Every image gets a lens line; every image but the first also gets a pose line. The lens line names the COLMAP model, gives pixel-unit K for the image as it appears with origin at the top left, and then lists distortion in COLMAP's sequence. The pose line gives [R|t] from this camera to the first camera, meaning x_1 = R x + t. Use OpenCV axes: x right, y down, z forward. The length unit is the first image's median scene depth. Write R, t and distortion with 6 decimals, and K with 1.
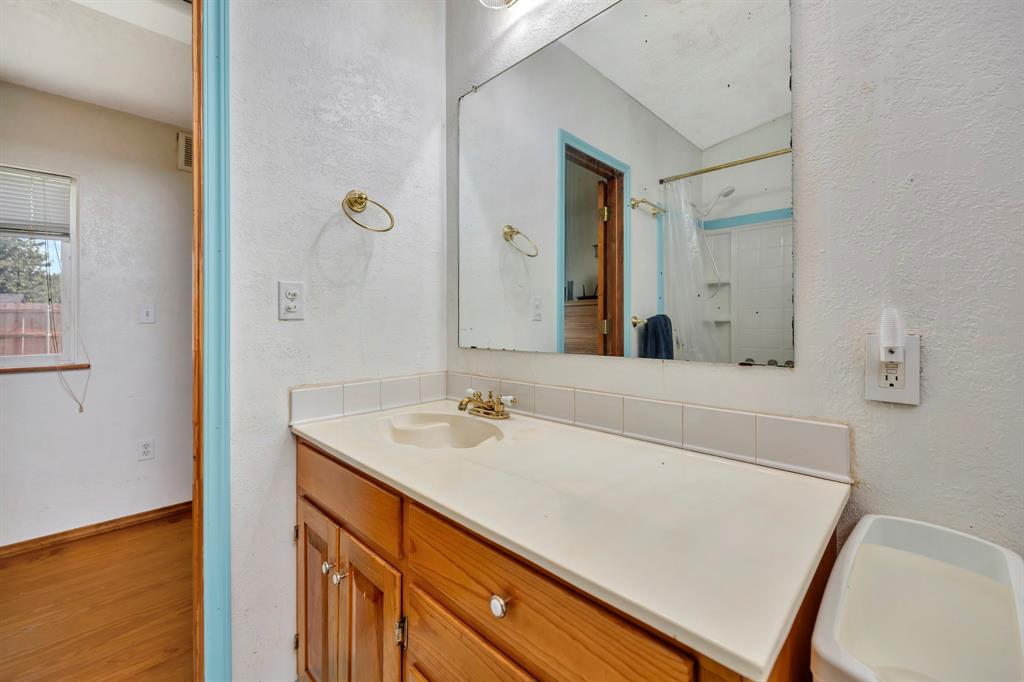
lens RADIAL K [[418.6, 0, 513.0], [0, 418.6, 319.8], [0, 0, 1]] dist [0.000030, -0.000024]
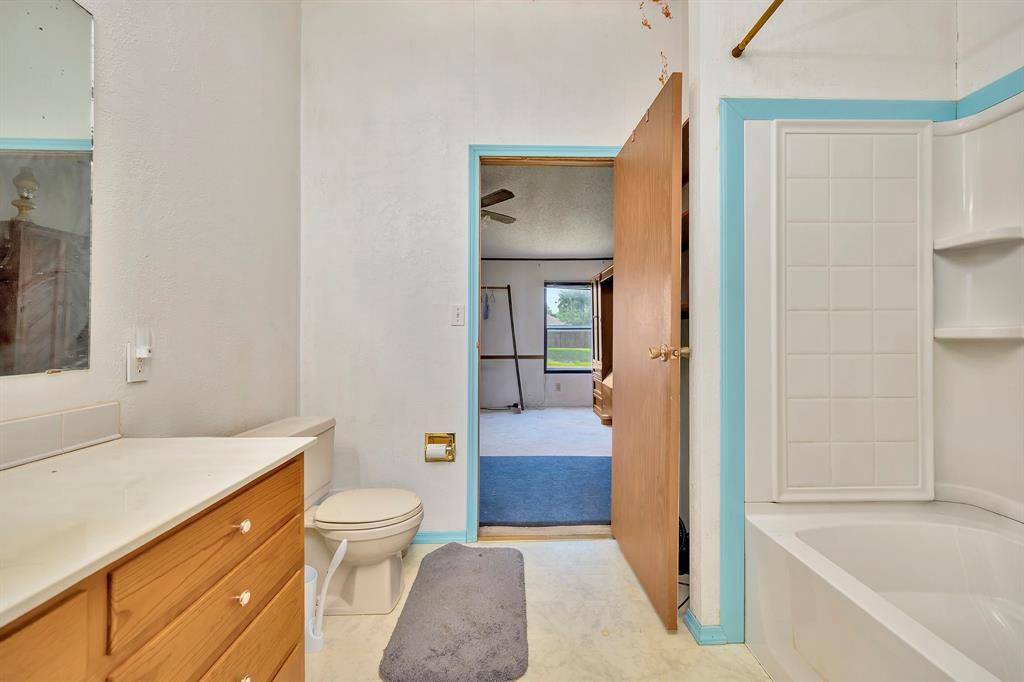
lens RADIAL K [[413.9, 0, 512.0], [0, 413.9, 341.0], [0, 0, 1]] dist [-0.000098, -0.000153]
pose [[-0.710950, -0.003136, 0.703236, -1.306286], [0.003568, 0.999961, 0.008067, 0.016231], [-0.703234, 0.008245, -0.710911, 1.035175]]
